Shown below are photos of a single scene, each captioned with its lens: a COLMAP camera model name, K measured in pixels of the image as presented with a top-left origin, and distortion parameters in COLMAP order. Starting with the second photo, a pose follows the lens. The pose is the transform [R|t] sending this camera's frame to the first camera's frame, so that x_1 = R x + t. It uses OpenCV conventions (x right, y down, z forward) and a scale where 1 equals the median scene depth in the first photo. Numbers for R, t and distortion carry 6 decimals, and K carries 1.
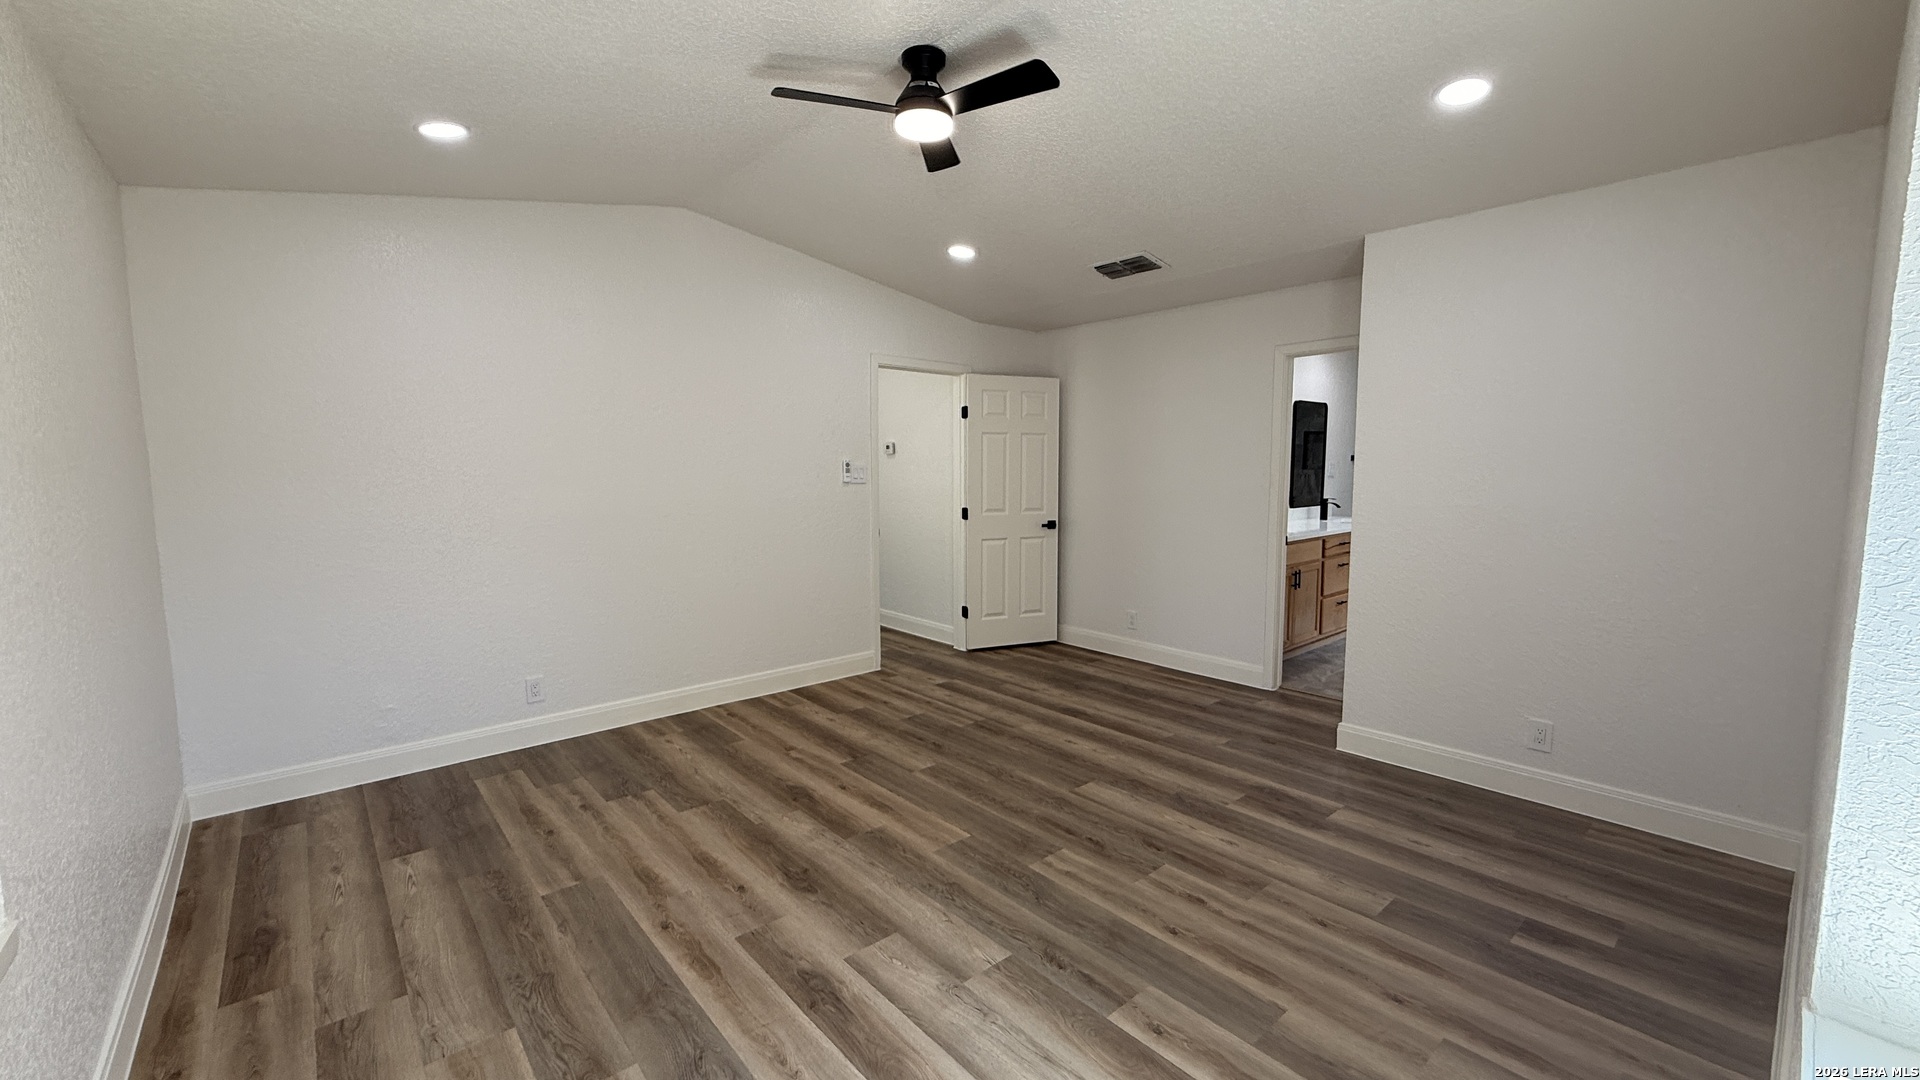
lens RADIAL K [[762.1, 0, 961.5], [0, 762.1, 541.0], [0, 0, 1]] dist [-0.002083, 0.000724]
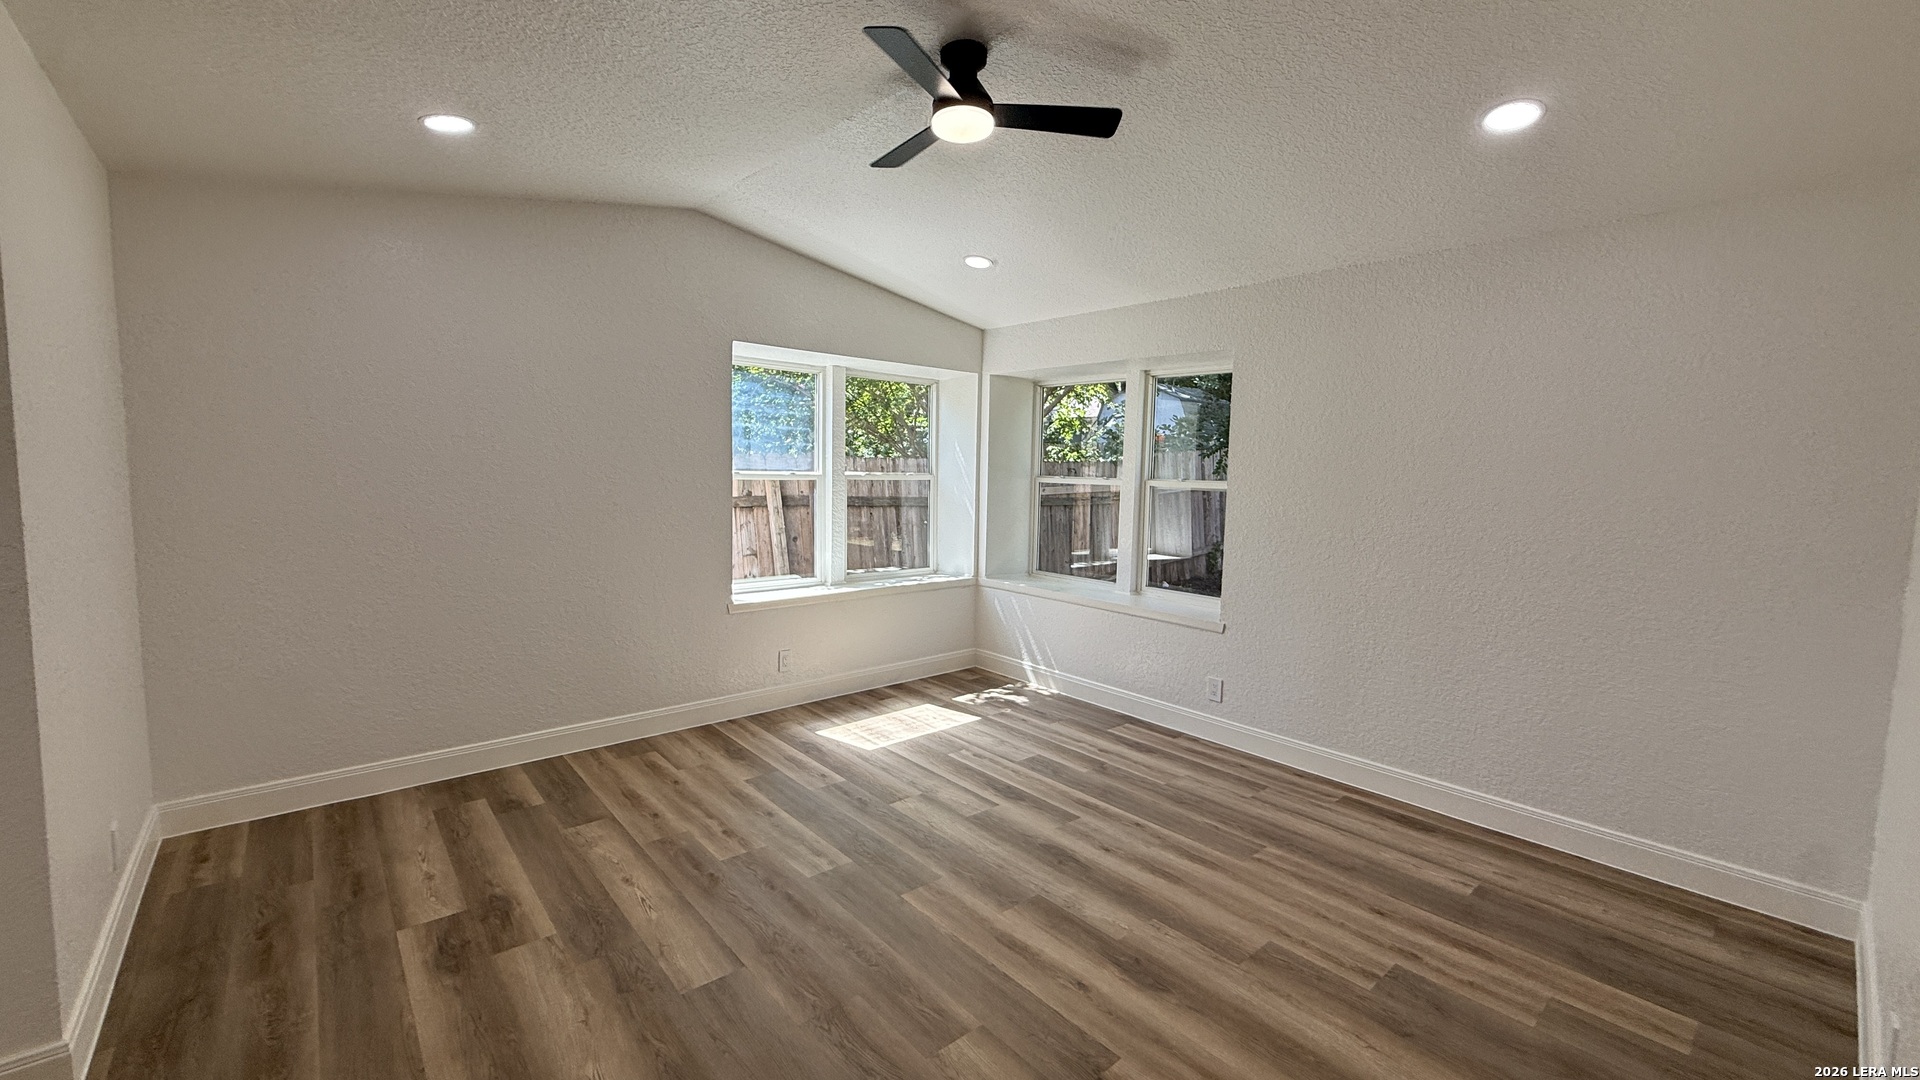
lens RADIAL K [[762.1, 0, 957.2], [0, 762.1, 537.5], [0, 0, 1]] dist [-0.002083, 0.000724]
pose [[-0.999825, -0.017442, 0.006810, -0.058969], [-0.015816, 0.981364, 0.191506, -0.226089], [-0.010024, 0.191364, -0.981468, 2.006075]]
